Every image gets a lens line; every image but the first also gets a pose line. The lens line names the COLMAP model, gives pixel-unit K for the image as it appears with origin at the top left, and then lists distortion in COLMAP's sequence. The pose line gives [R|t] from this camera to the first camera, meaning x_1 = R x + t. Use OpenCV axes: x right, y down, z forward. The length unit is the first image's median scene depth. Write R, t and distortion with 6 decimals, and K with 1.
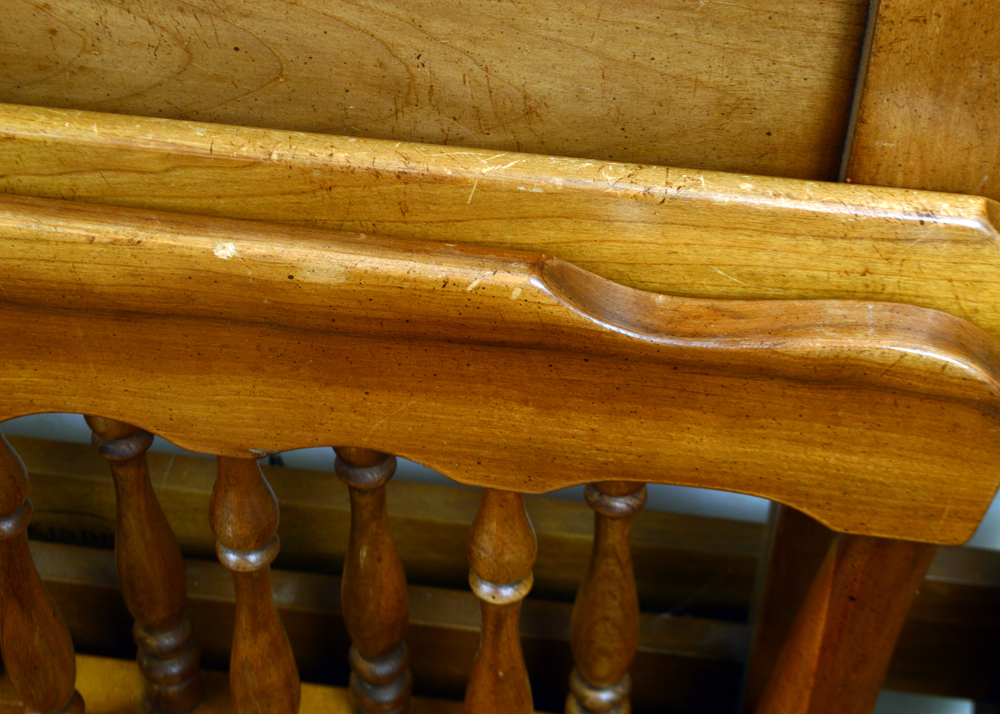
lens RADIAL K [[1868.4, 0, 500.0], [0, 1868.4, 357.0], [0, 0, 1]] dist [-0.026113, 0.052902]
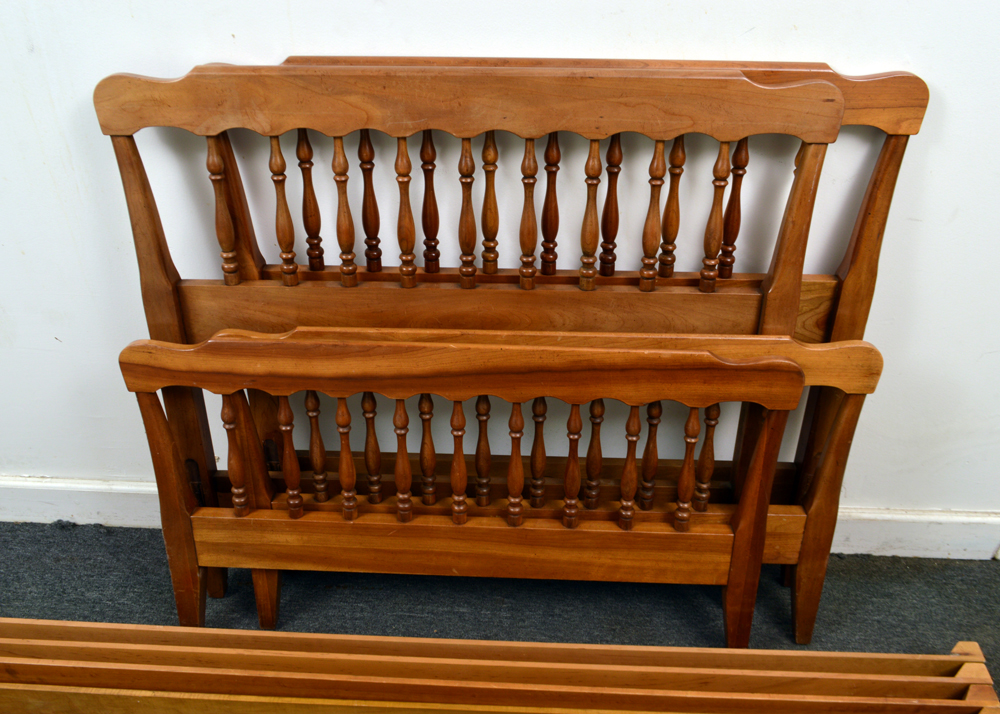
lens RADIAL K [[882.9, 0, 500.0], [0, 882.9, 357.0], [0, 0, 1]] dist [-0.022709, -0.002097]
pose [[0.994427, -0.051053, 0.092241, -0.737061], [0.078977, 0.940325, -0.330986, 0.689530], [-0.069839, 0.336427, 0.939116, -1.162686]]
